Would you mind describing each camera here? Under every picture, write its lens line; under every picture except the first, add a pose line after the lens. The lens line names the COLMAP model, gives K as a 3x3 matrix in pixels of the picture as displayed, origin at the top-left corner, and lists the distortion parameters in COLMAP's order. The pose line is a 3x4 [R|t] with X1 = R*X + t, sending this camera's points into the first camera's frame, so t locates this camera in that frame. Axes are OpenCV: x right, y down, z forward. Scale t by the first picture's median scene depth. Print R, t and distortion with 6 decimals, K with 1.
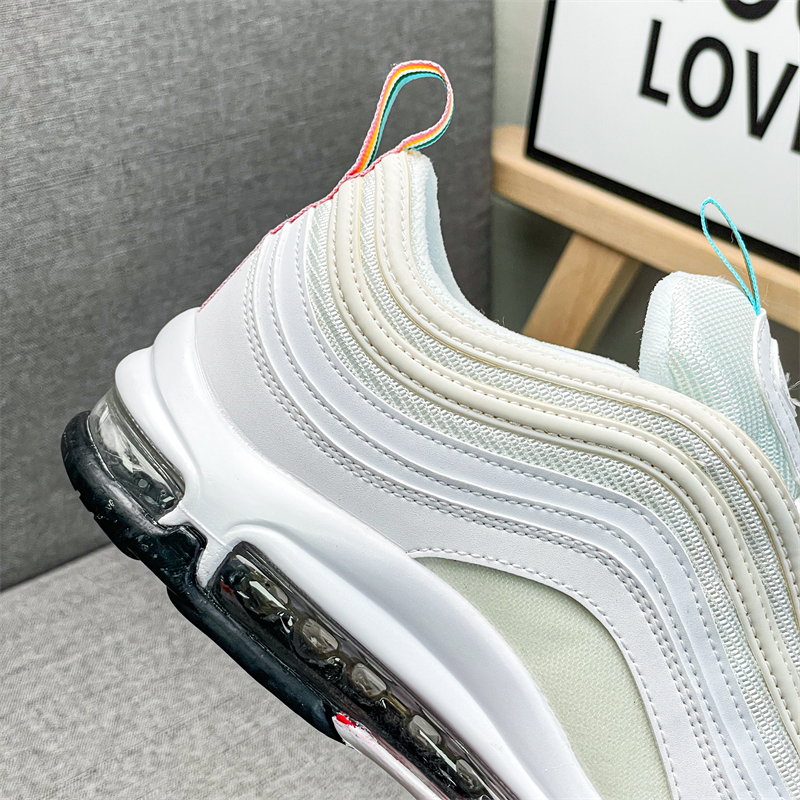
lens RADIAL K [[1598.5, 0, 400.0], [0, 1598.5, 400.0], [0, 0, 1]] dist [0.043691, -0.090462]
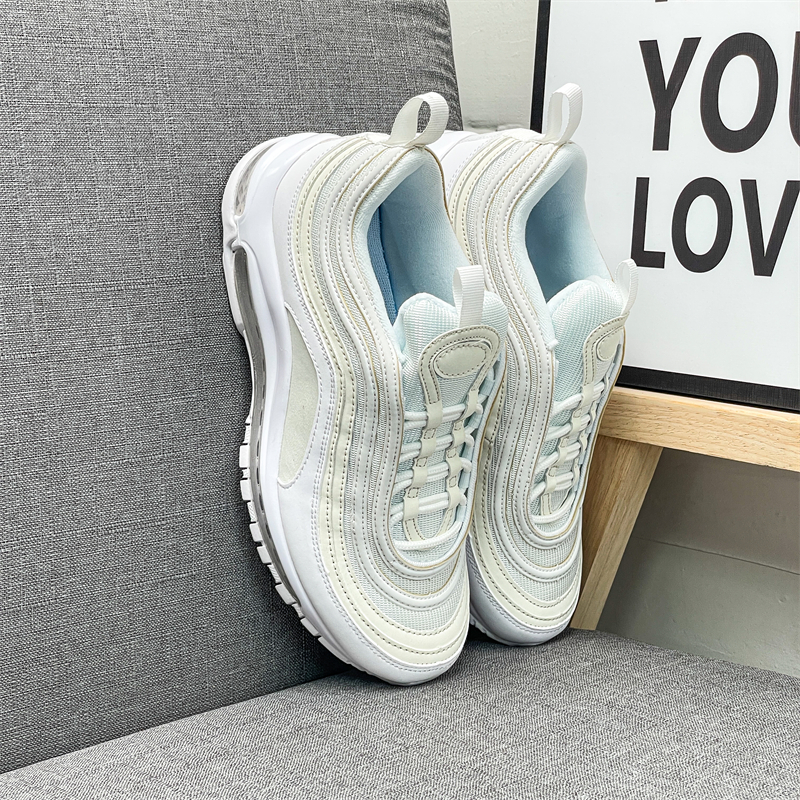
lens RADIAL K [[1598.5, 0, 400.0], [0, 1598.5, 400.0], [0, 0, 1]] dist [0.043691, -0.090462]
pose [[0.998125, -0.051052, -0.033763, 0.050761], [0.035971, 0.935588, -0.351256, 0.212954], [0.049520, 0.349383, 0.935671, 0.199211]]
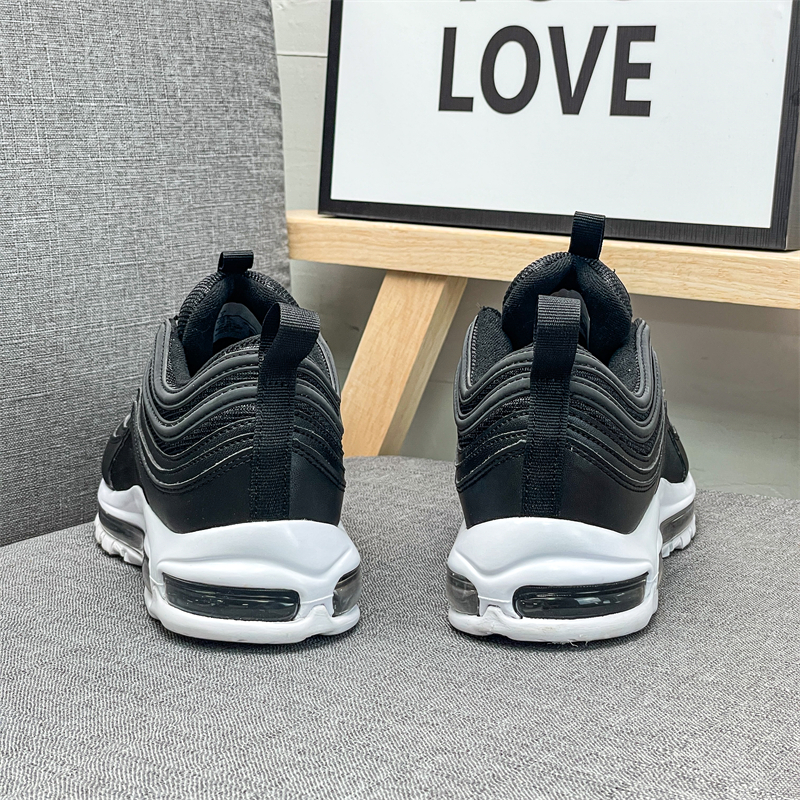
lens RADIAL K [[1598.5, 0, 400.0], [0, 1598.5, 400.0], [0, 0, 1]] dist [0.043691, -0.090462]
pose [[0.975403, -0.069095, 0.209319, -0.095807], [0.132808, 0.942108, -0.307888, 0.294141], [-0.175928, 0.328114, 0.928111, 0.190912]]
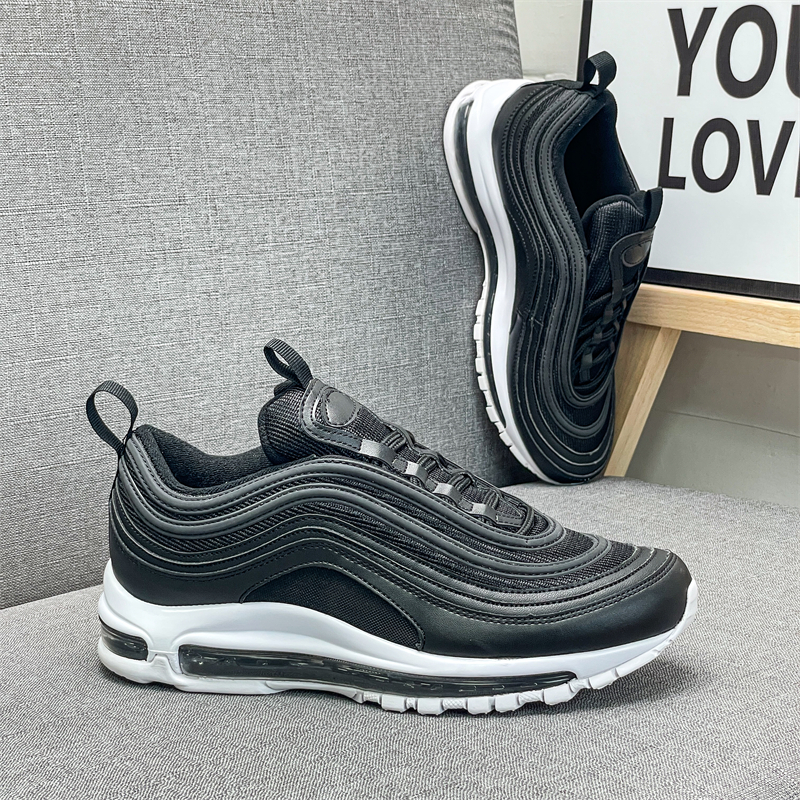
lens RADIAL K [[1598.5, 0, 400.0], [0, 1598.5, 400.0], [0, 0, 1]] dist [0.043691, -0.090462]
pose [[0.998873, -0.041516, -0.022989, -0.015953], [0.032103, 0.947895, -0.316962, 0.341132], [0.034950, 0.315867, 0.948160, -0.039753]]
